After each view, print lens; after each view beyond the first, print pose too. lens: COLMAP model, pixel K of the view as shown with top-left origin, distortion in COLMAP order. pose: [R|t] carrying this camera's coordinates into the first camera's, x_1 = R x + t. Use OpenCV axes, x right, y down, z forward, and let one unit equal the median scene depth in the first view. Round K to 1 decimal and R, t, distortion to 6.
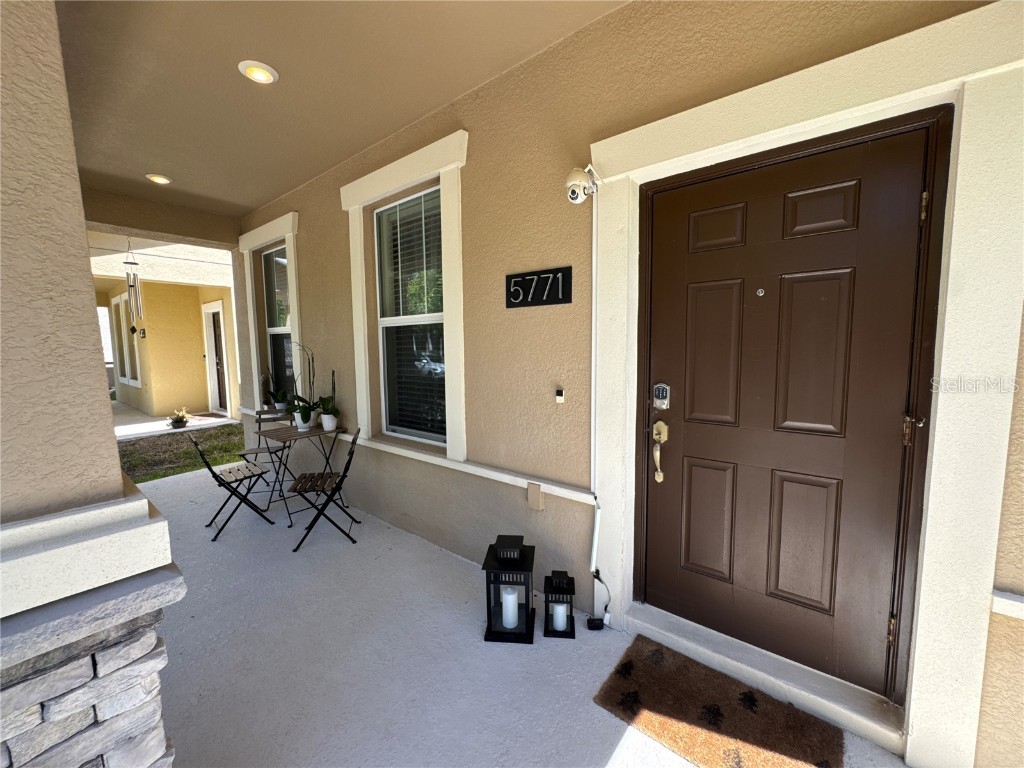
lens RADIAL K [[413.4, 0, 512.0], [0, 413.4, 384.0], [0, 0, 1]] dist [-0.000475, -0.000078]
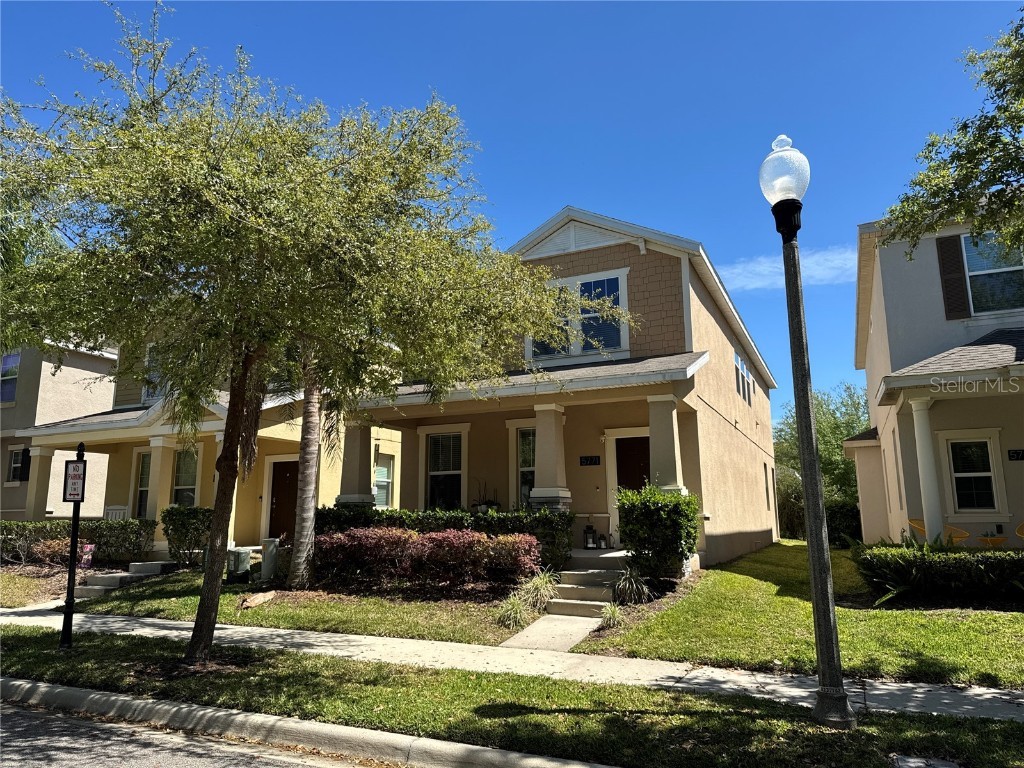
lens RADIAL K [[708.1, 0, 512.0], [0, 708.1, 384.0], [0, 0, 1]] dist [0.095822, -0.118524]
pose [[0.970868, 0.049234, 0.234503, -2.265361], [0.019470, 0.959217, -0.281998, 0.941796], [-0.238823, 0.278348, 0.930315, -5.235389]]
